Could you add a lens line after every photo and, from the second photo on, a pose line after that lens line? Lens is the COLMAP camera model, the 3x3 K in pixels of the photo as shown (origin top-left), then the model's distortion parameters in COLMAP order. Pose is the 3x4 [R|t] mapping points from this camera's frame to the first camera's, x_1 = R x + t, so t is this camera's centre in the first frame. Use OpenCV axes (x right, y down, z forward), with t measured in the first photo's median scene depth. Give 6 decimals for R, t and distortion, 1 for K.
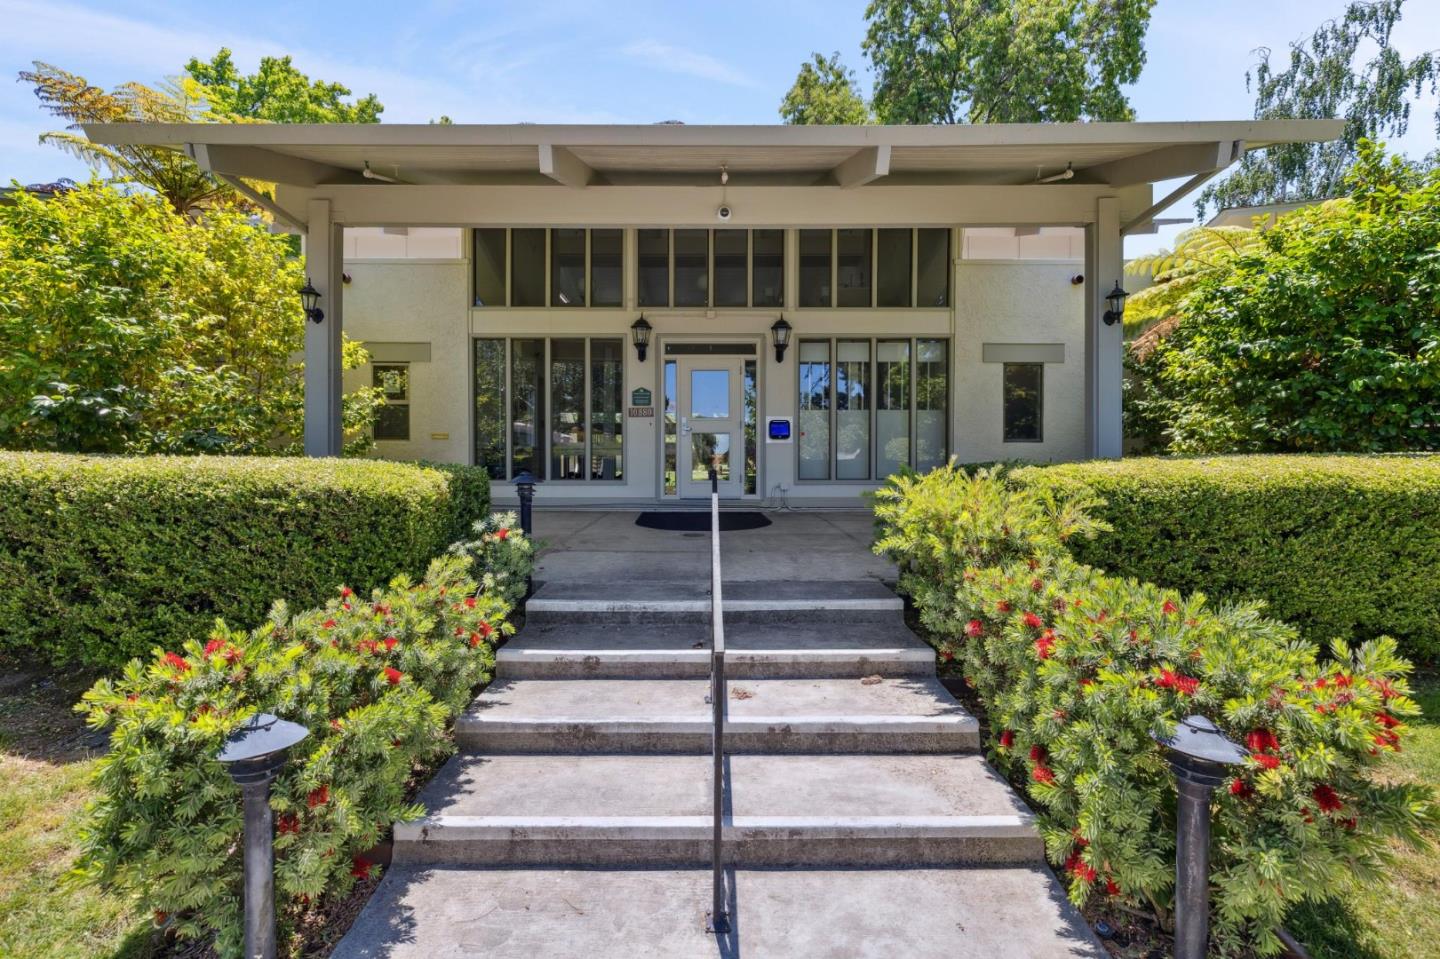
lens RADIAL K [[627.3, 0, 722.1], [0, 627.3, 475.4], [0, 0, 1]] dist [0.003764, -0.000125]
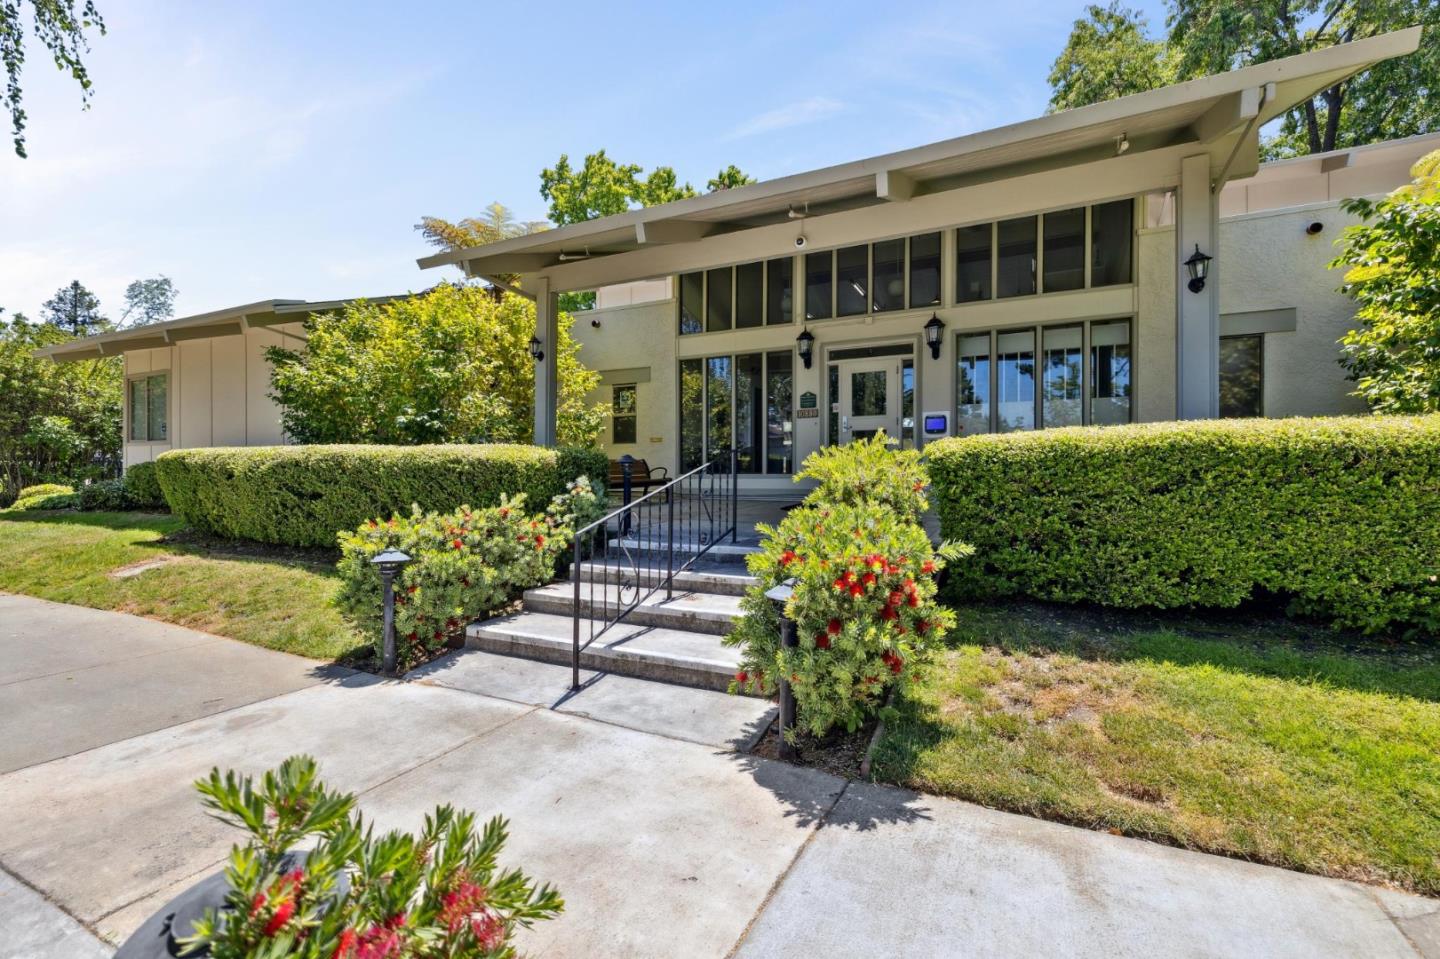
lens RADIAL K [[627.3, 0, 719.3], [0, 627.3, 481.5], [0, 0, 1]] dist [0.003764, -0.000125]
pose [[0.895368, 0.002784, -0.445319, 0.323126], [-0.005384, 0.999975, -0.004574, 0.038725], [0.445295, 0.006493, 0.895360, -0.115673]]
